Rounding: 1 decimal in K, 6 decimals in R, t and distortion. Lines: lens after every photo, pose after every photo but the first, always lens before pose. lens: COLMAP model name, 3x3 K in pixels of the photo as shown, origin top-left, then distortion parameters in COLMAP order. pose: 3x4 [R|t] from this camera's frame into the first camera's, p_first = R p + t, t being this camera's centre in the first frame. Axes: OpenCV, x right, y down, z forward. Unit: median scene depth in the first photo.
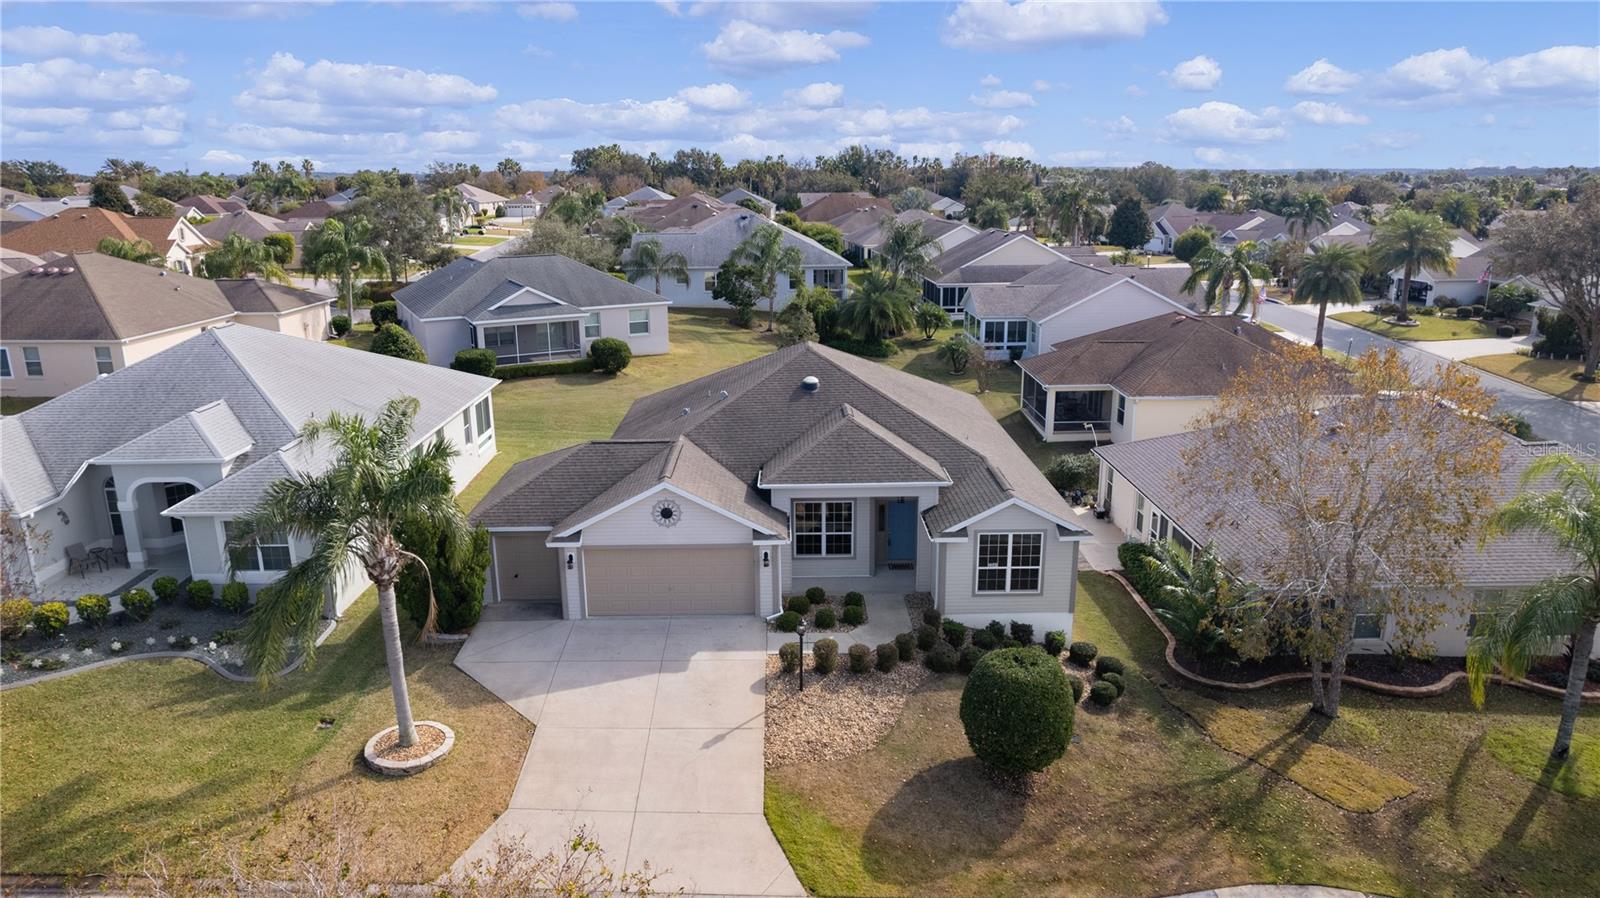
lens RADIAL K [[1033.4, 0, 797.9], [0, 1033.4, 440.2], [0, 0, 1]] dist [-0.070165, 0.061762]
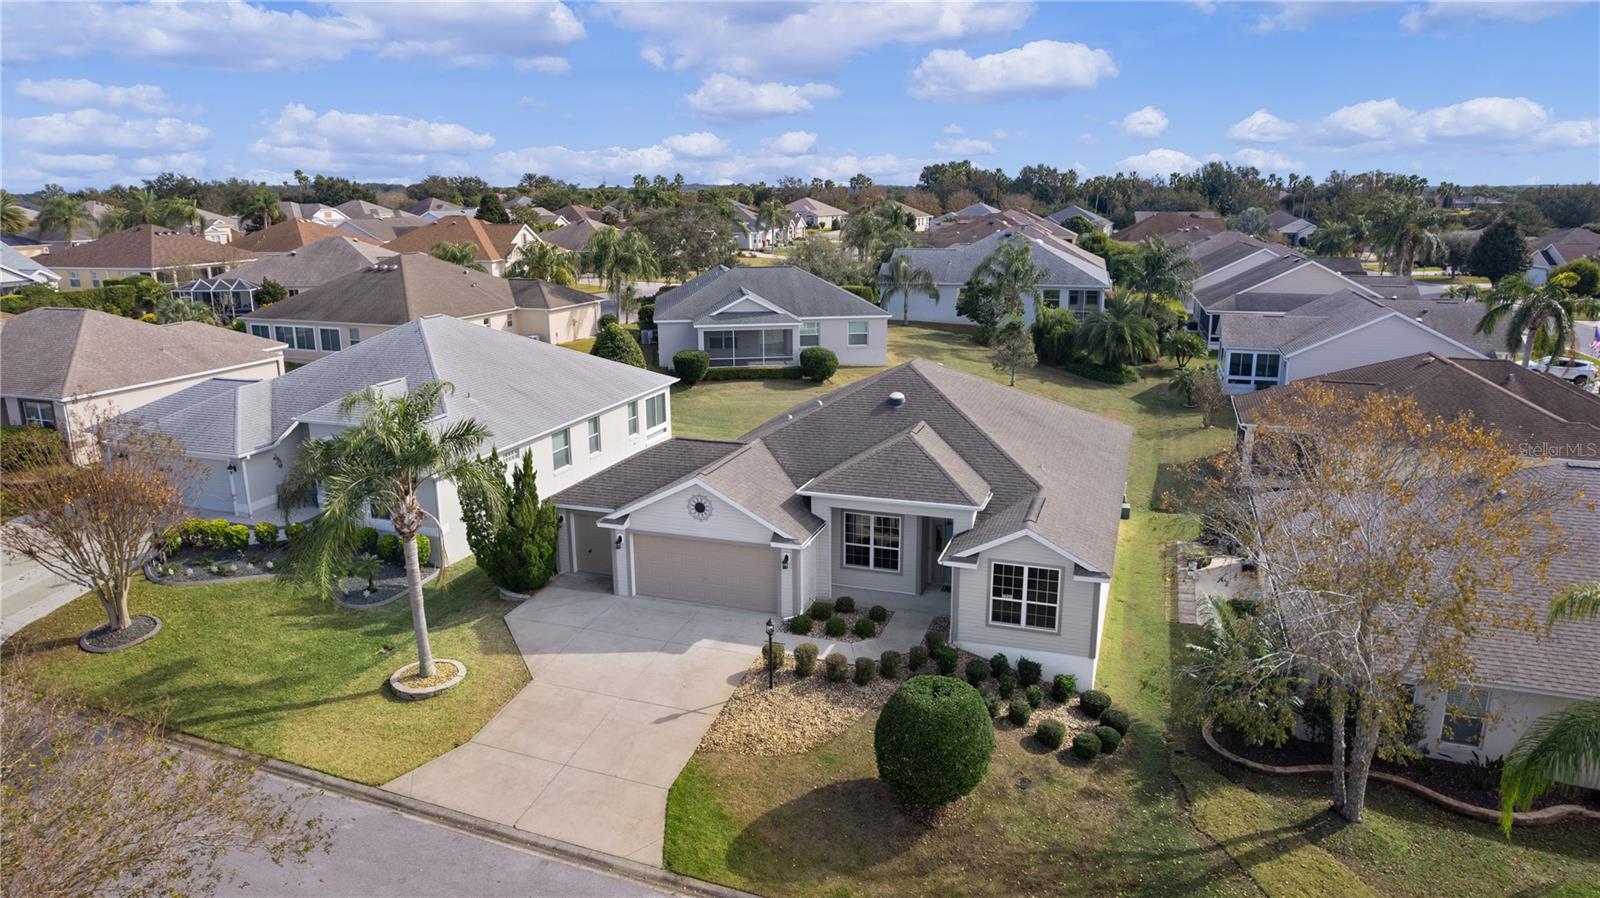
lens RADIAL K [[1033.4, 0, 797.9], [0, 1033.4, 440.2], [0, 0, 1]] dist [-0.070165, 0.061762]
pose [[0.938988, 0.082934, -0.333801, 0.312402], [-0.087705, 0.996146, 0.000779, -0.008583], [0.332579, 0.028544, 0.942643, 0.018838]]
